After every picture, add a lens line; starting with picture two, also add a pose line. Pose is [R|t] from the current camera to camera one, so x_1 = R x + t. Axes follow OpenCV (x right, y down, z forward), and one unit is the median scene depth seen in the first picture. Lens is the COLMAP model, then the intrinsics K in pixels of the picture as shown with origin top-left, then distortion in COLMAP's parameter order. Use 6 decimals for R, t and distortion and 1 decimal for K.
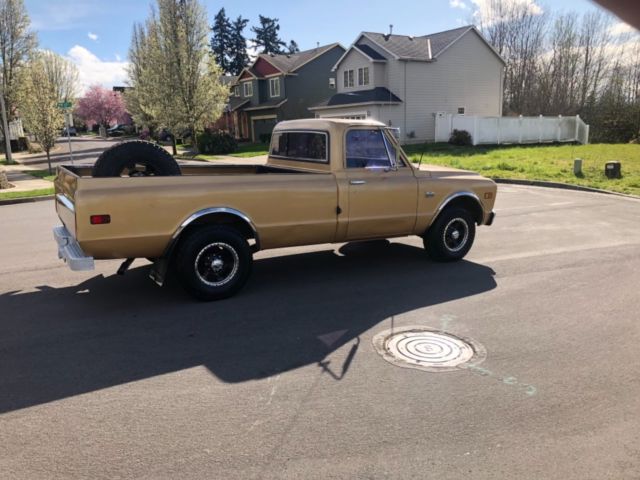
lens RADIAL K [[519.2, 0, 320.0], [0, 519.2, 240.0], [0, 0, 1]] dist [0.012470, -0.003459]
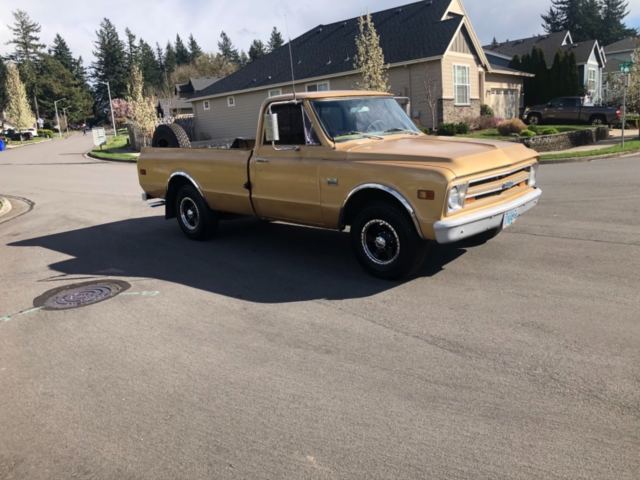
lens RADIAL K [[519.2, 0, 320.0], [0, 519.2, 240.0], [0, 0, 1]] dist [0.012470, -0.003459]
pose [[0.267836, 0.200787, -0.942310, 0.118176], [-0.129855, 0.976643, 0.171193, -0.016206], [0.954674, 0.076512, 0.287653, 0.092134]]
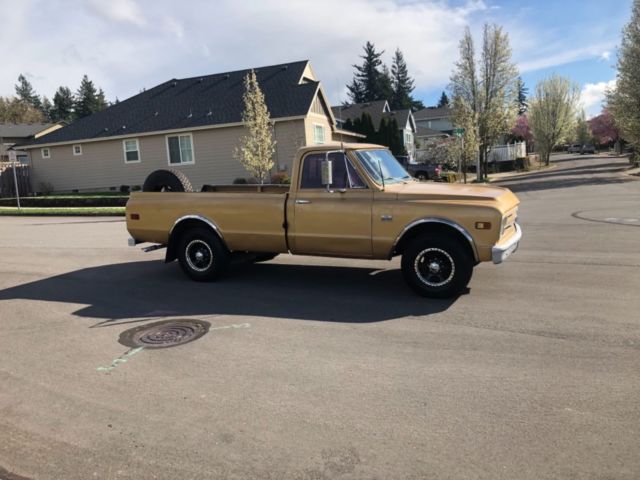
lens RADIAL K [[522.2, 0, 316.5], [0, 522.2, 234.2], [0, 0, 1]] dist [0.012032, 0.007121]
pose [[0.568740, 0.085088, -0.818104, 0.110504], [-0.121742, 0.992388, 0.018580, -0.007377], [0.813458, 0.089030, 0.574770, 0.043479]]
